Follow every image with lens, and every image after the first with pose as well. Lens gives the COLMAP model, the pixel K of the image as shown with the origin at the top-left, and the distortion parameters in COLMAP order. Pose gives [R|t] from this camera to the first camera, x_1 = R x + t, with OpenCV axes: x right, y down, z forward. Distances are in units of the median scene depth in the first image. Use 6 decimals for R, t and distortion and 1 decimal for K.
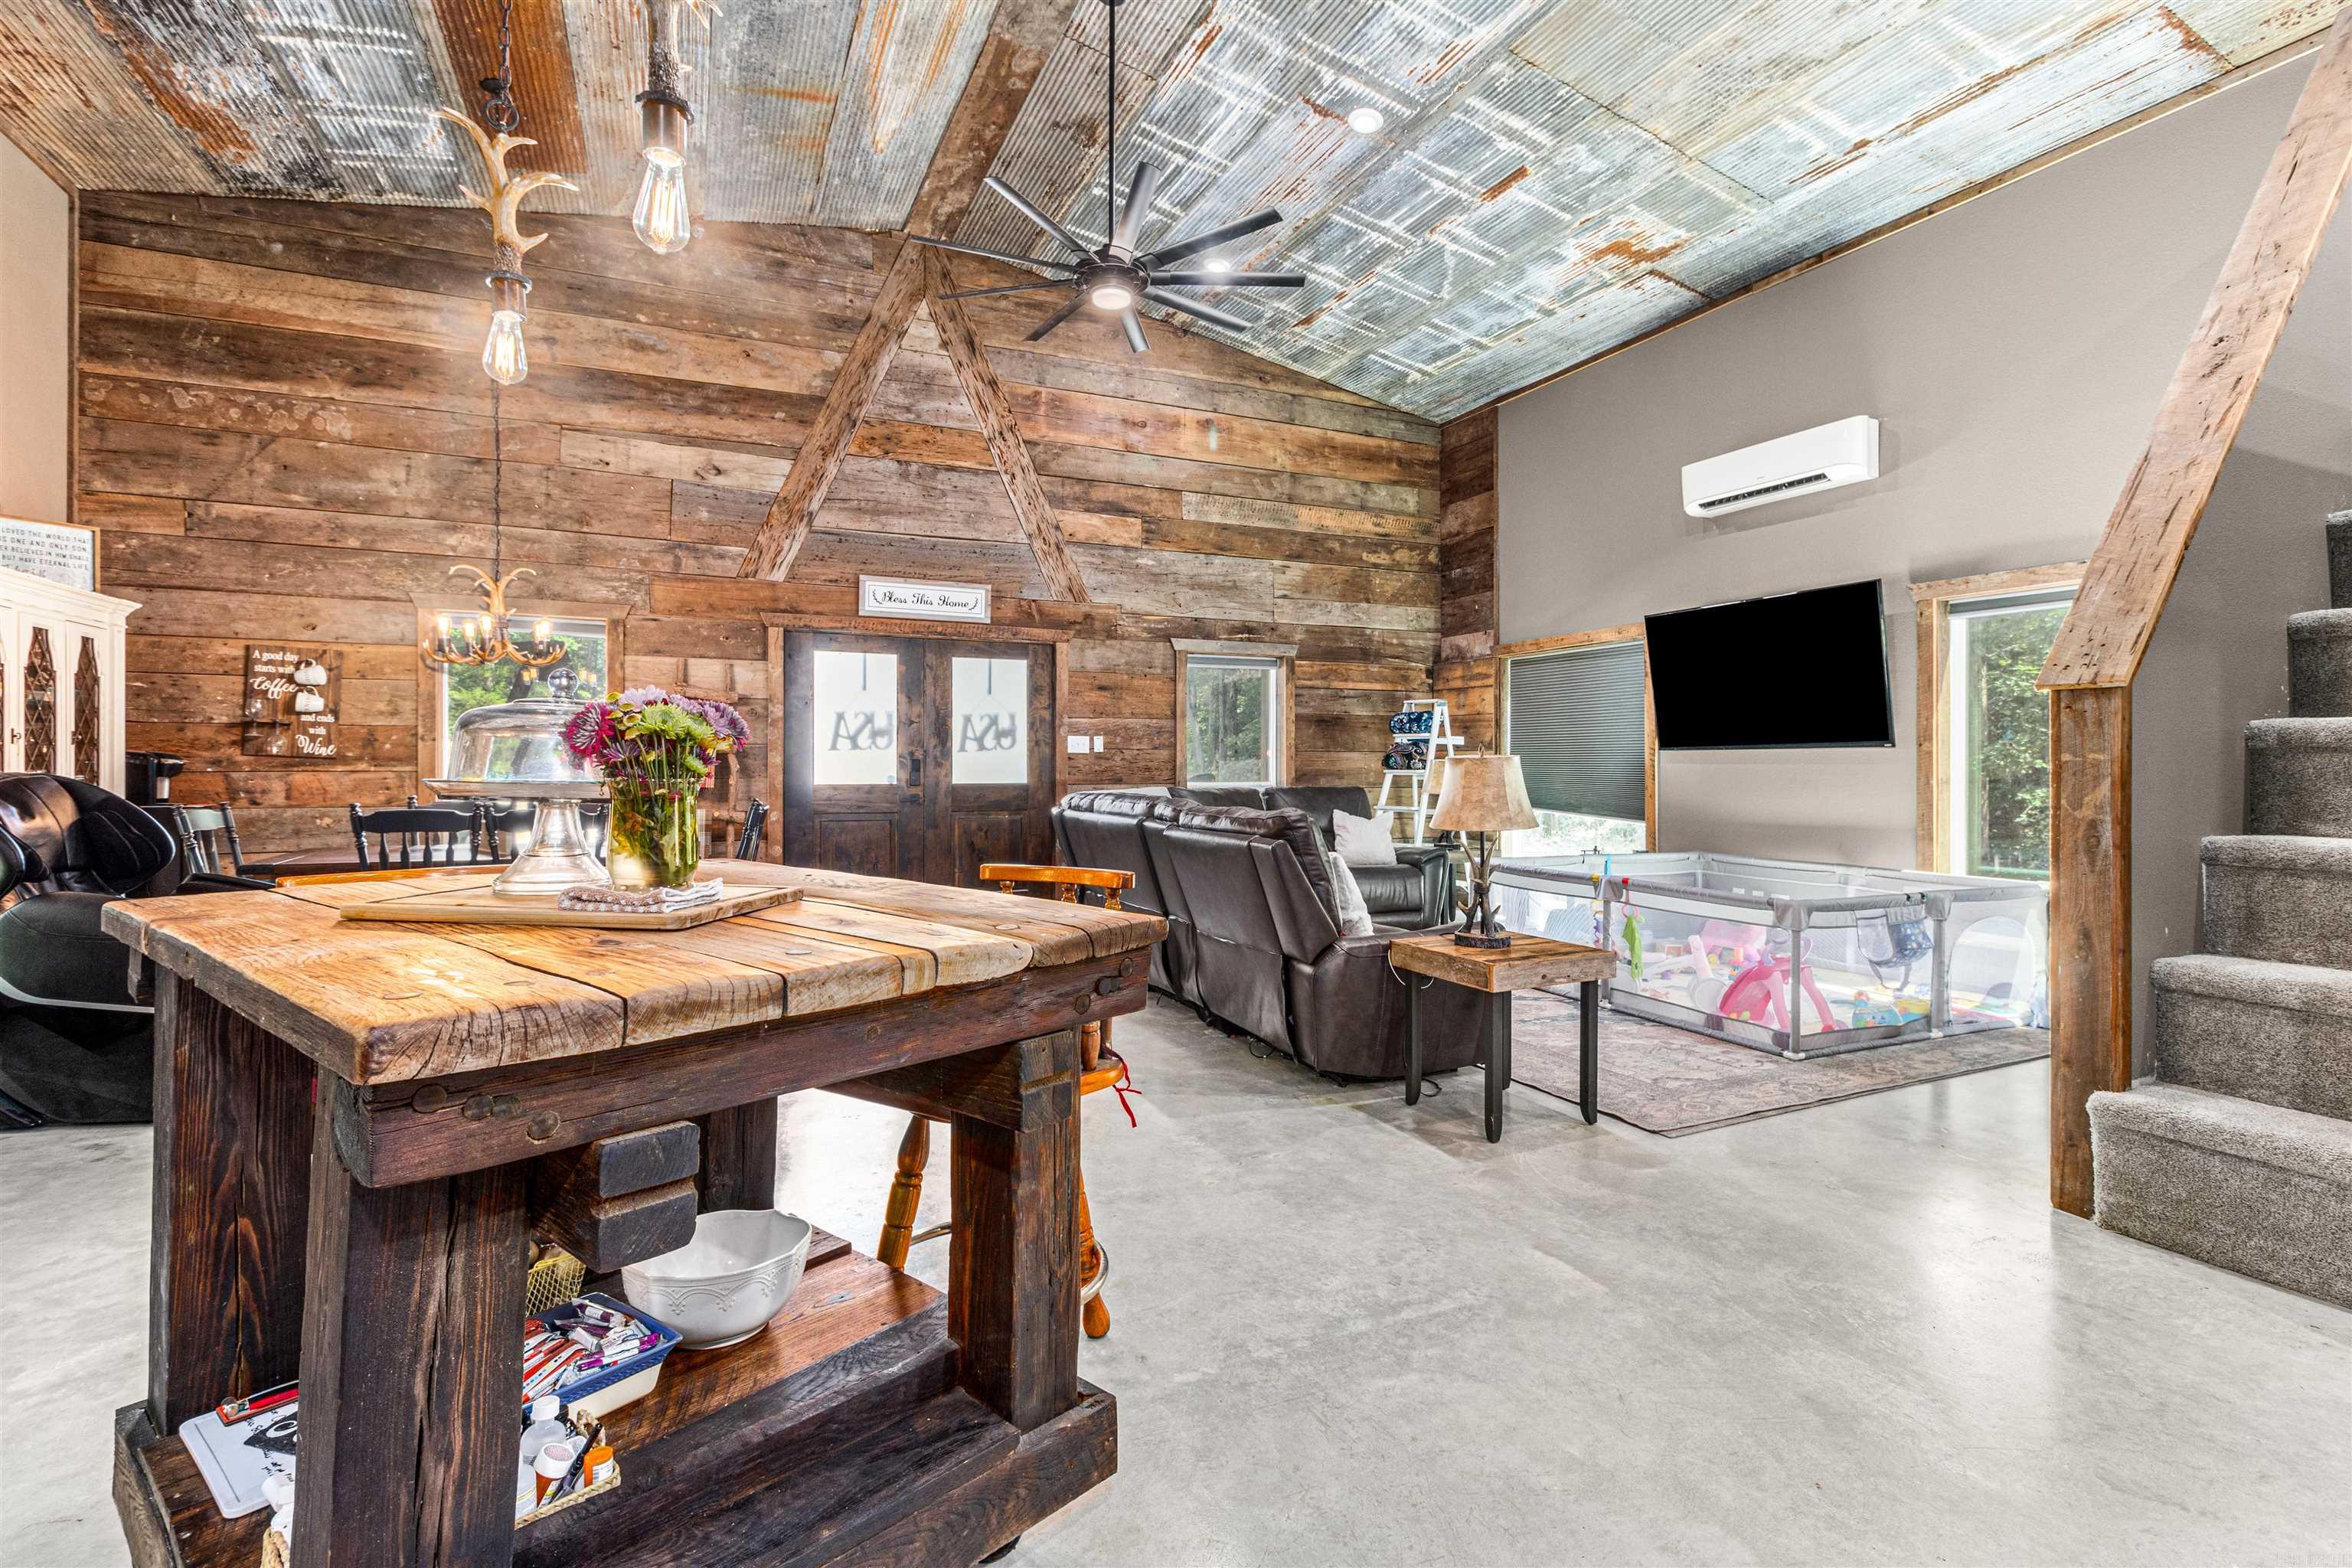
lens RADIAL K [[1103.9, 0, 1226.1], [0, 1103.9, 759.7], [0, 0, 1]] dist [0.000477, 0.002131]
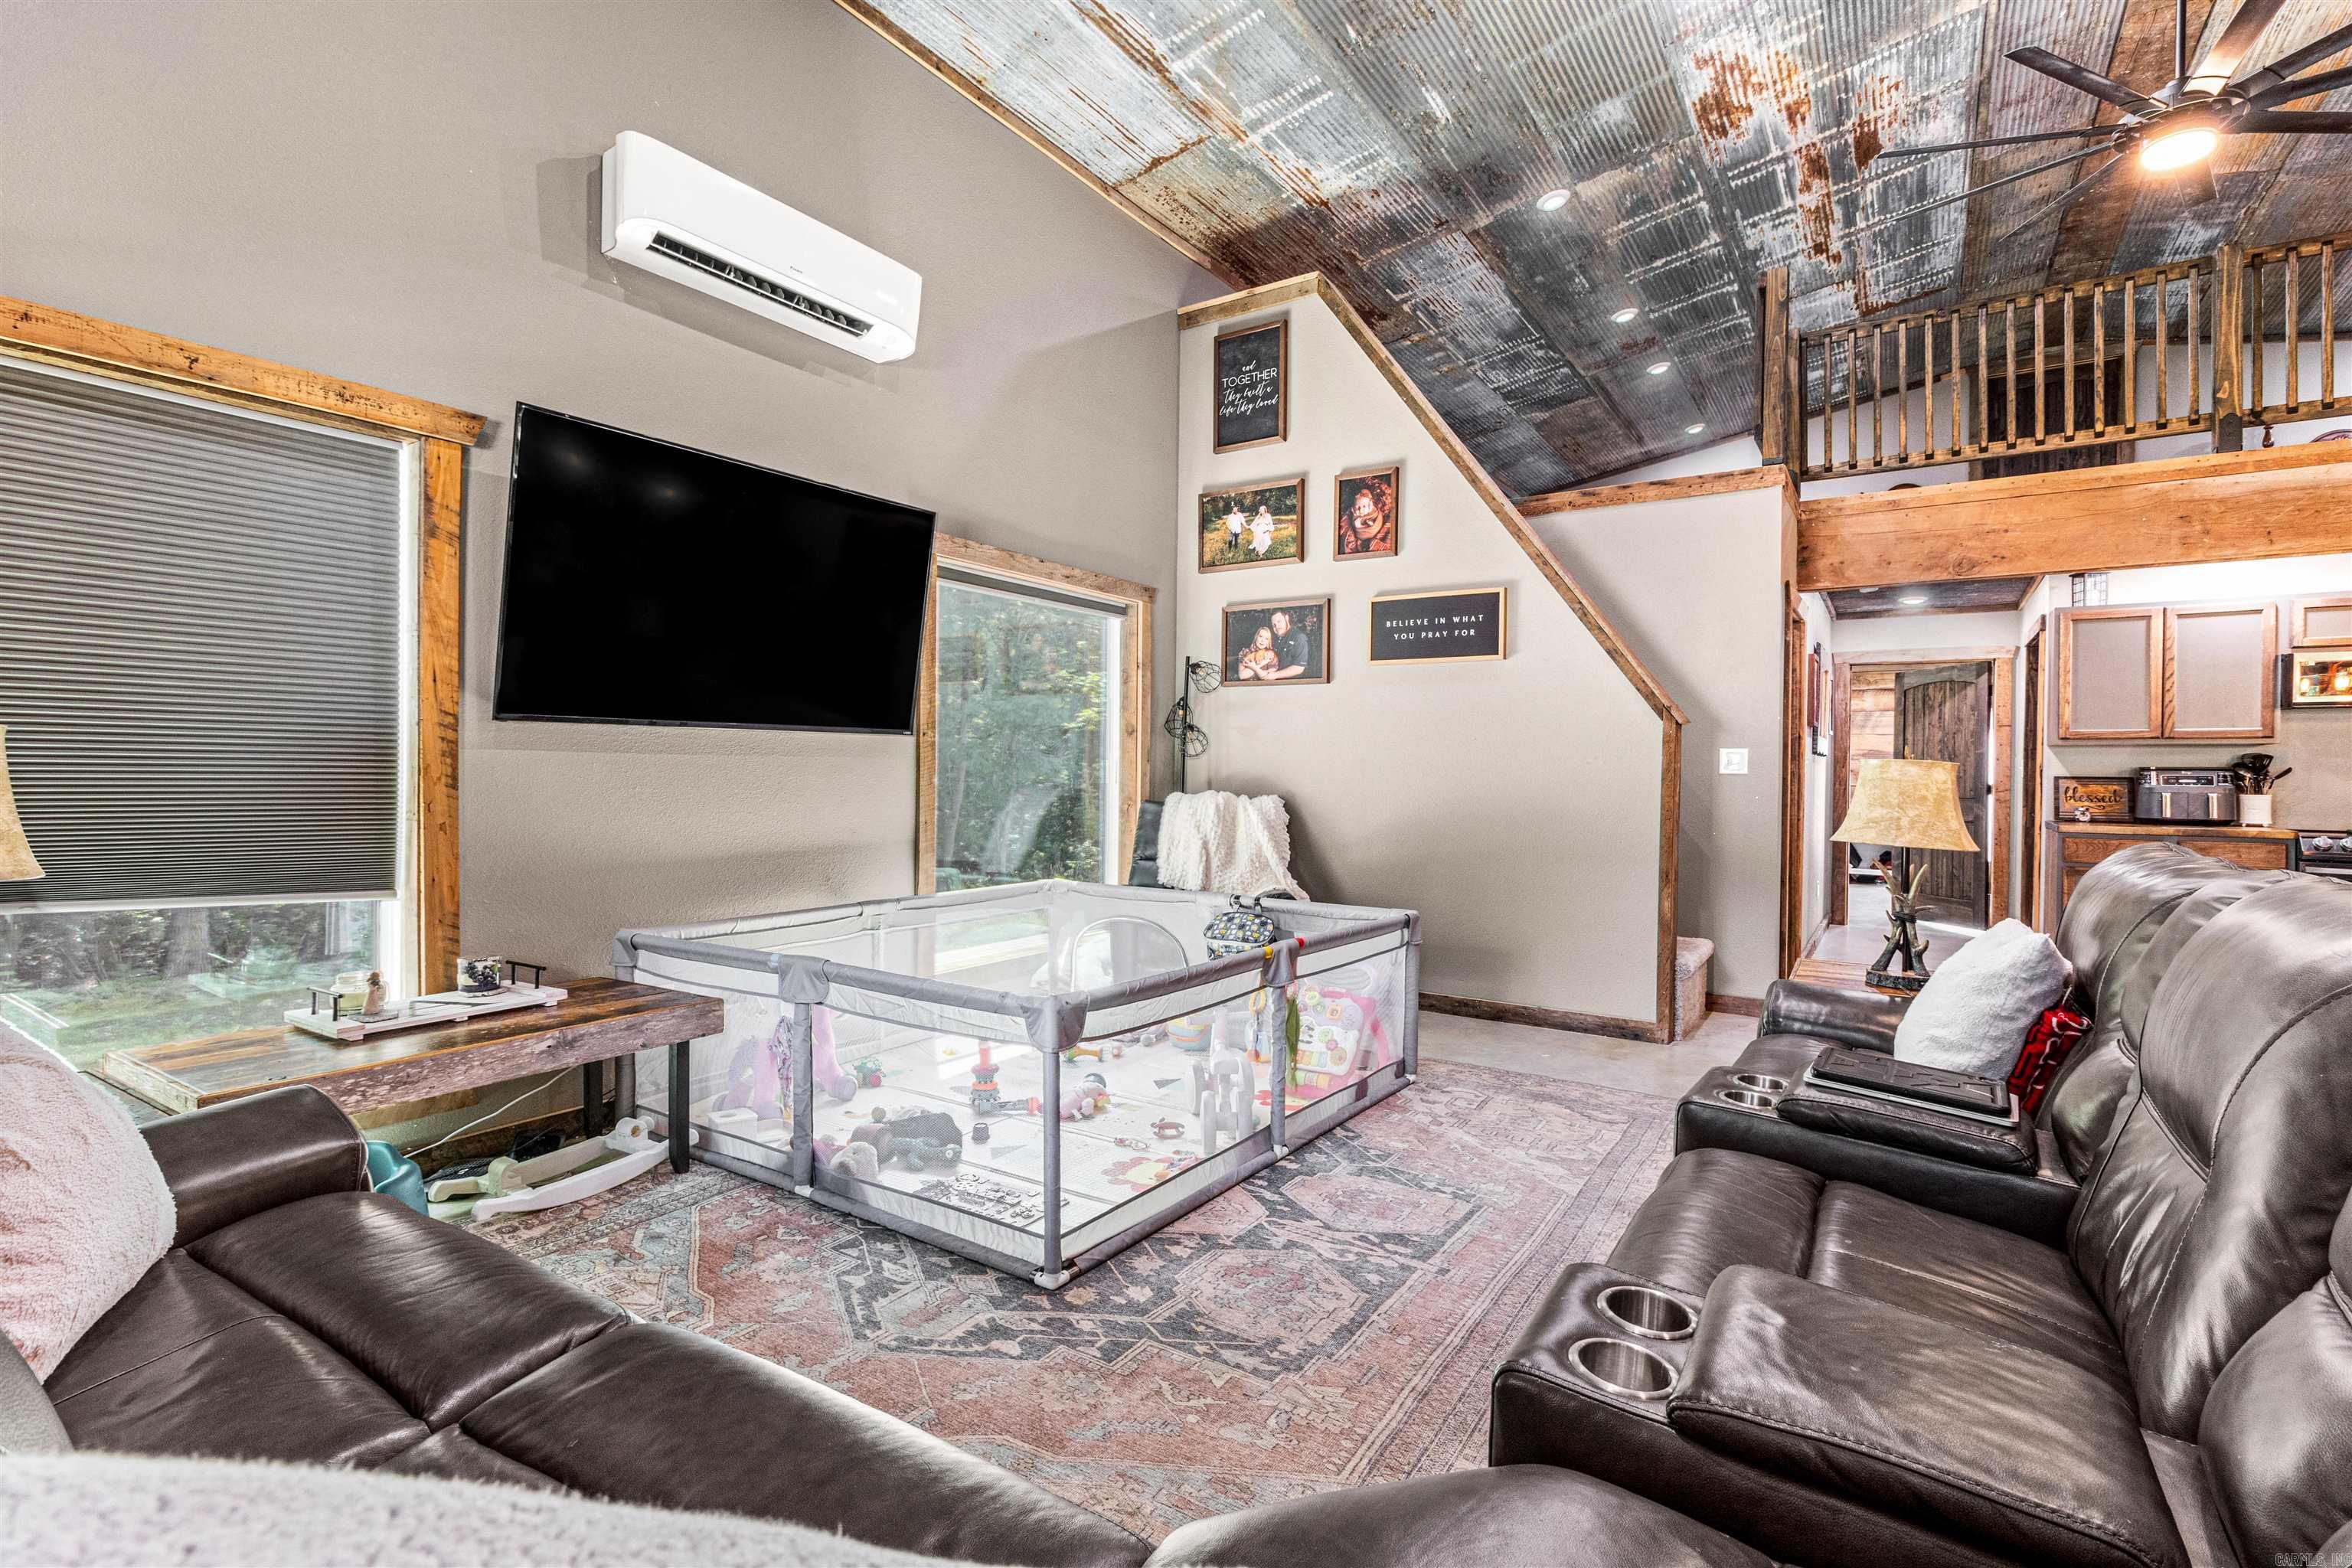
lens RADIAL K [[1103.9, 0, 1178.9], [0, 1103.9, 772.6], [0, 0, 1]] dist [0.000477, 0.002131]
pose [[-0.501190, -0.009667, 0.865283, -0.109637], [-0.015064, 0.999884, 0.002446, 0.006802], [-0.865206, -0.011809, -0.501277, 0.940127]]
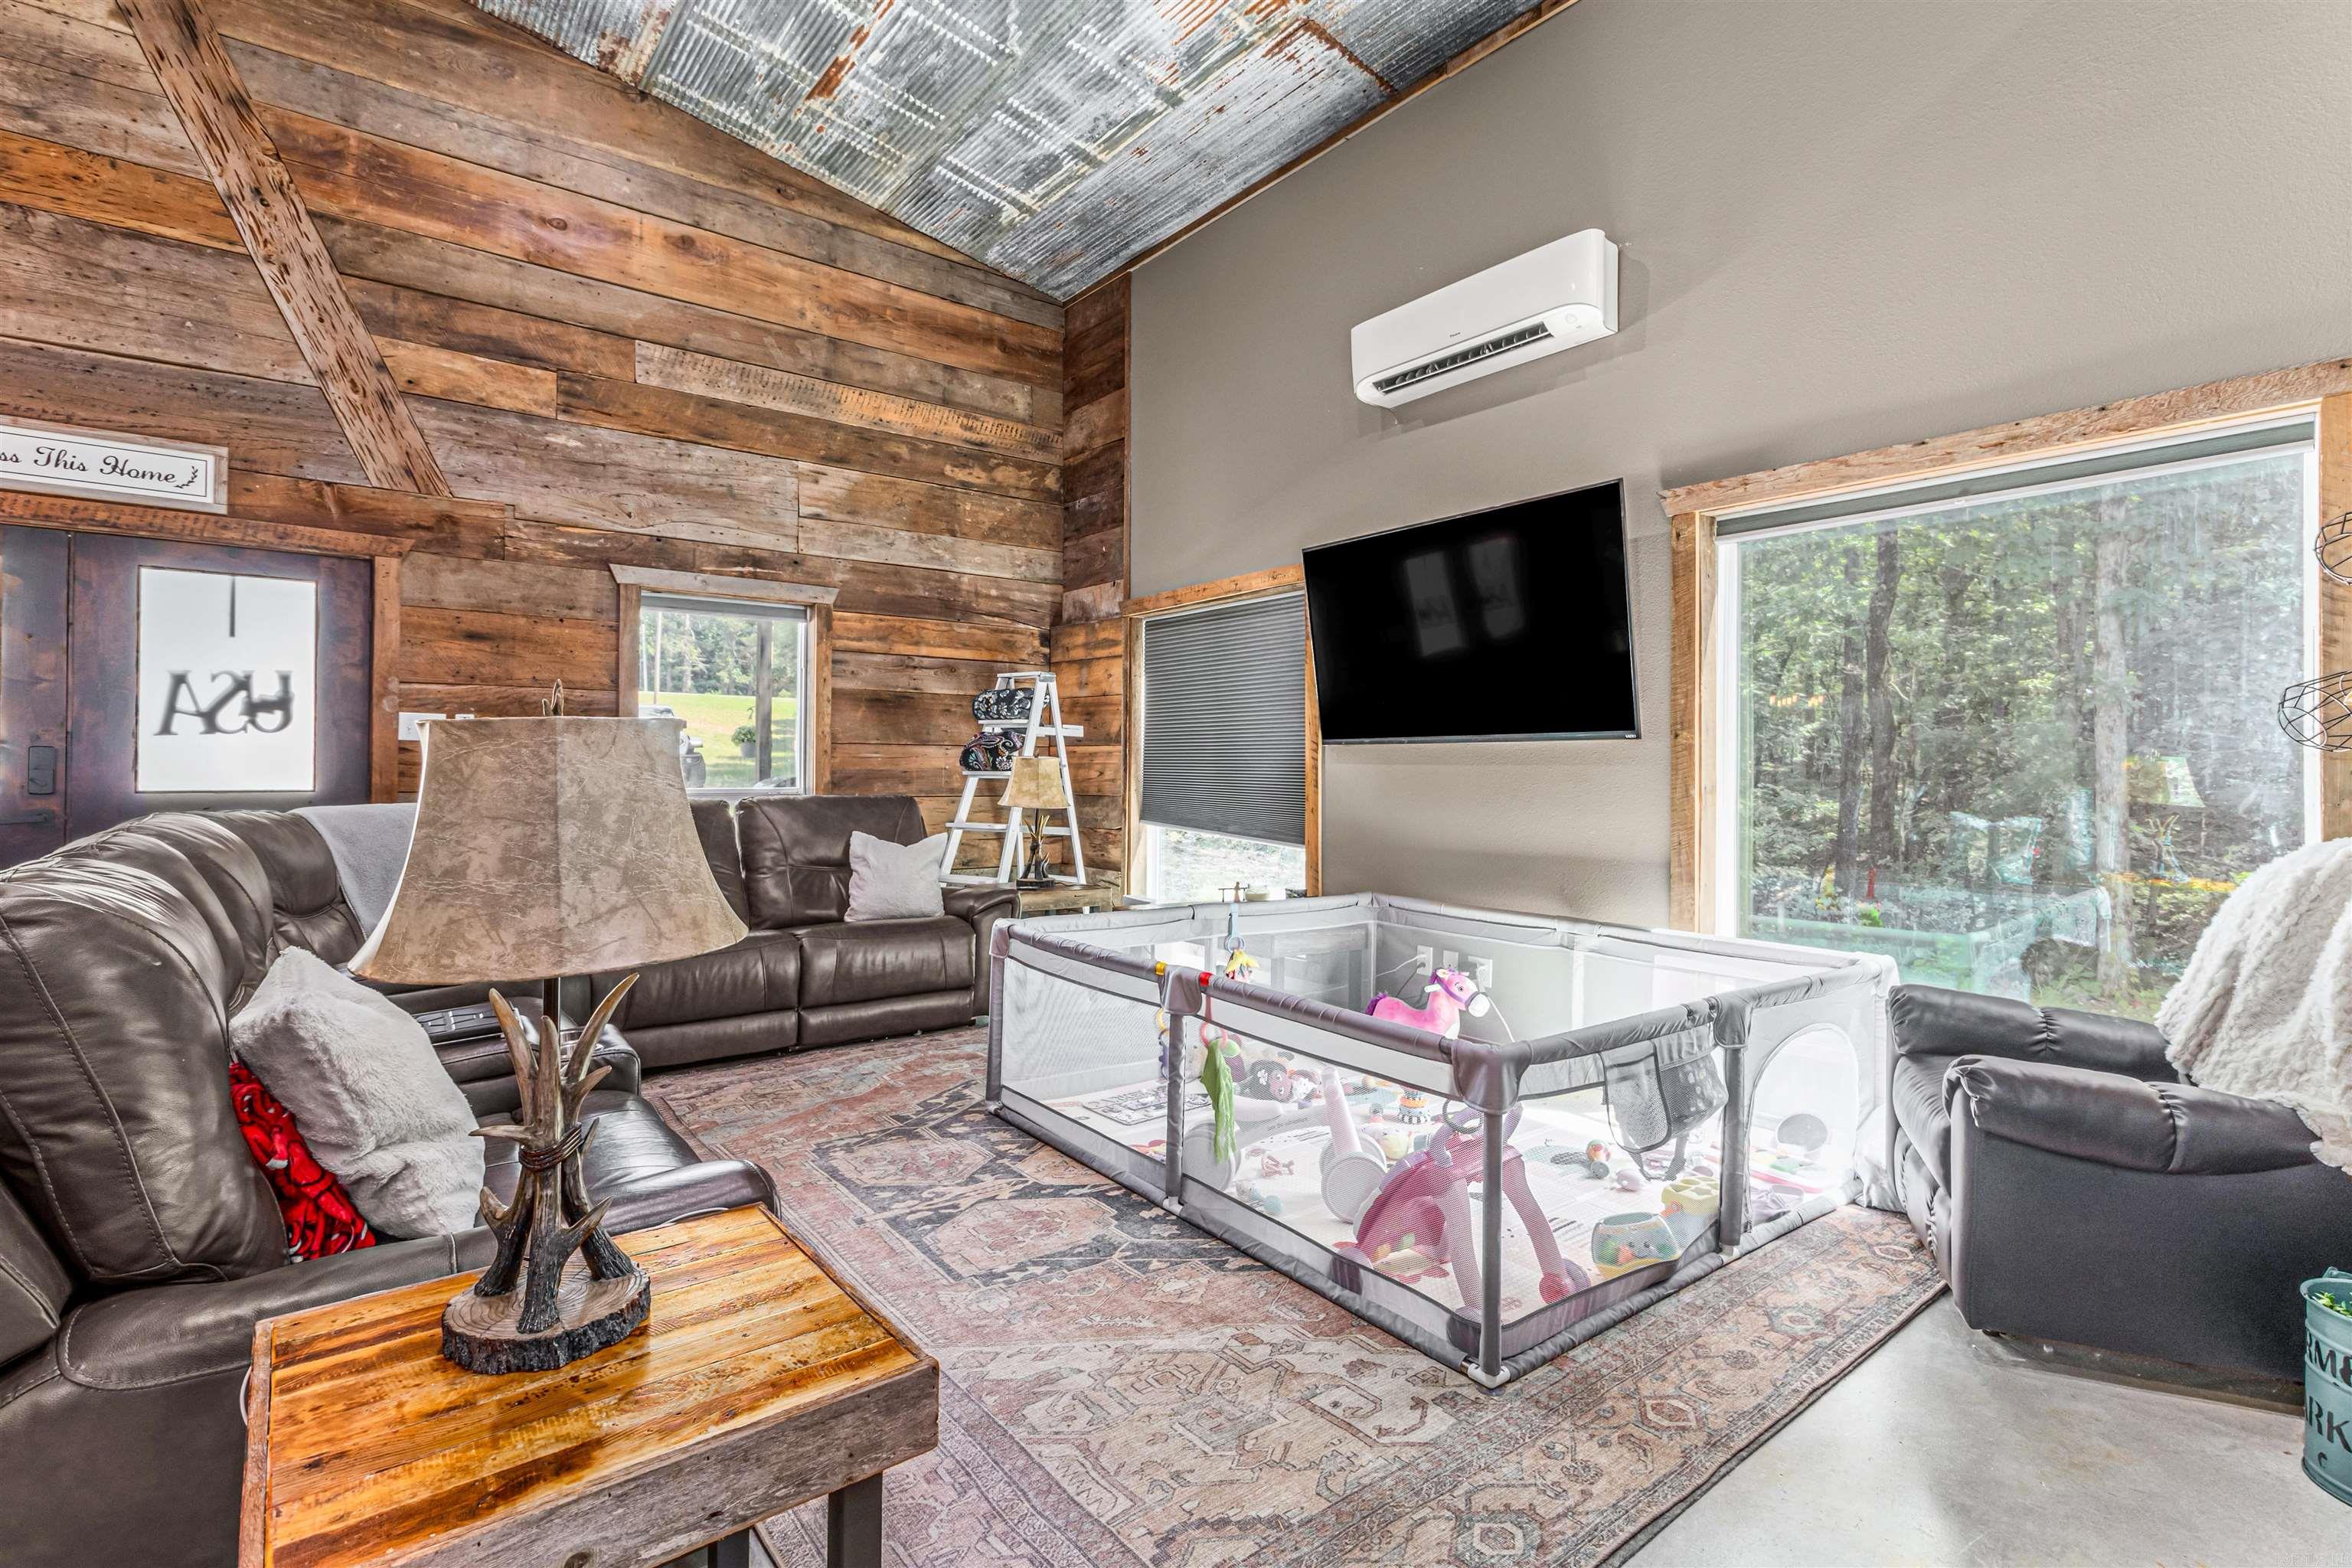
lens RADIAL K [[1103.9, 0, 1223.0], [0, 1103.9, 756.5], [0, 0, 1]] dist [0.000477, 0.002131]
pose [[0.975112, 0.007748, 0.221579, 0.169868], [-0.006599, 0.999961, -0.005924, 0.003465], [-0.221616, 0.004315, 0.975124, 0.321929]]
